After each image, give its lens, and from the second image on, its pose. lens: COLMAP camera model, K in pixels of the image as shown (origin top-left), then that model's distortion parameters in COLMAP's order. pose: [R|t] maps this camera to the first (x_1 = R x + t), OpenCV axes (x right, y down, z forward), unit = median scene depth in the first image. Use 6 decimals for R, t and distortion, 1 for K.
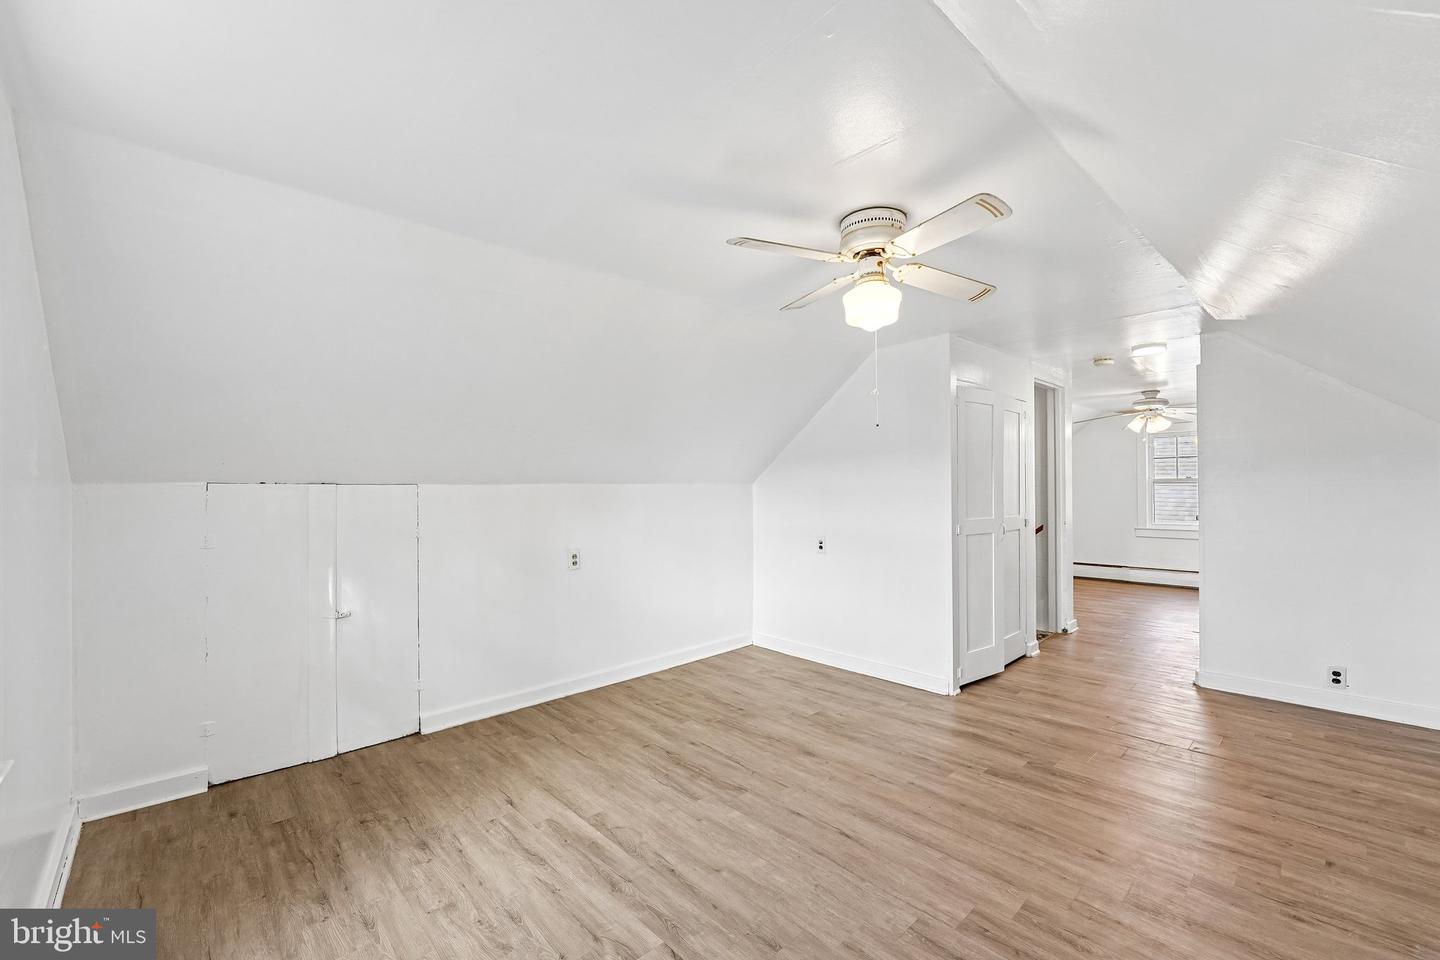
lens RADIAL K [[594.4, 0, 713.4], [0, 594.4, 487.4], [0, 0, 1]] dist [0.002683, 0.000444]
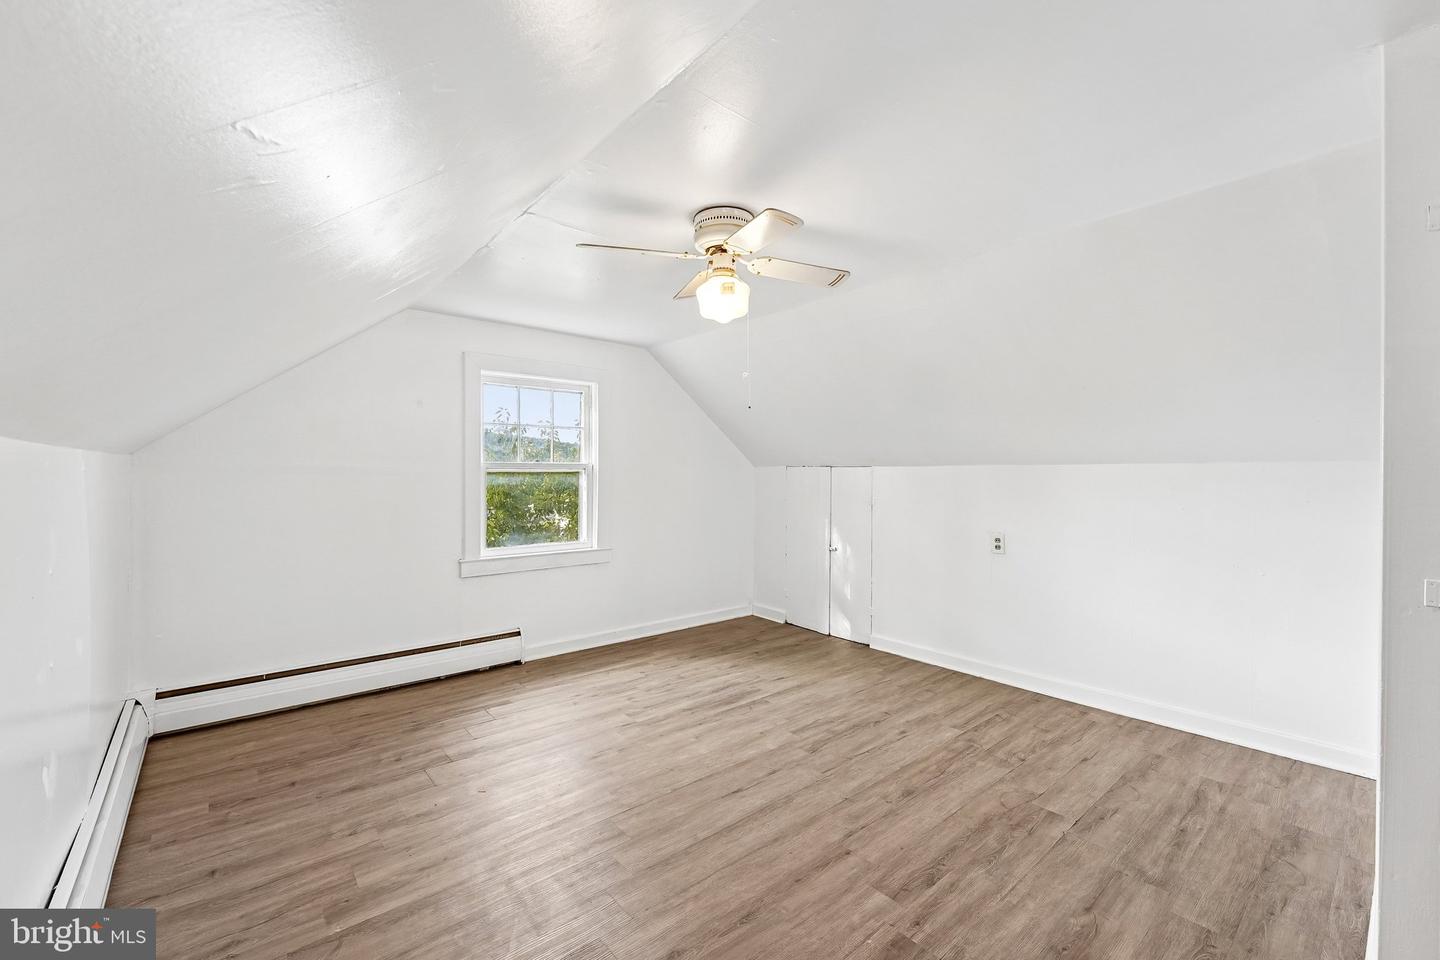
lens RADIAL K [[594.4, 0, 713.8], [0, 594.4, 474.7], [0, 0, 1]] dist [0.002683, 0.000444]
pose [[-0.048743, 0.009986, -0.998761, 0.932729], [0.000733, 0.999950, 0.009962, 0.000616], [0.998811, -0.000246, -0.048748, 0.728727]]
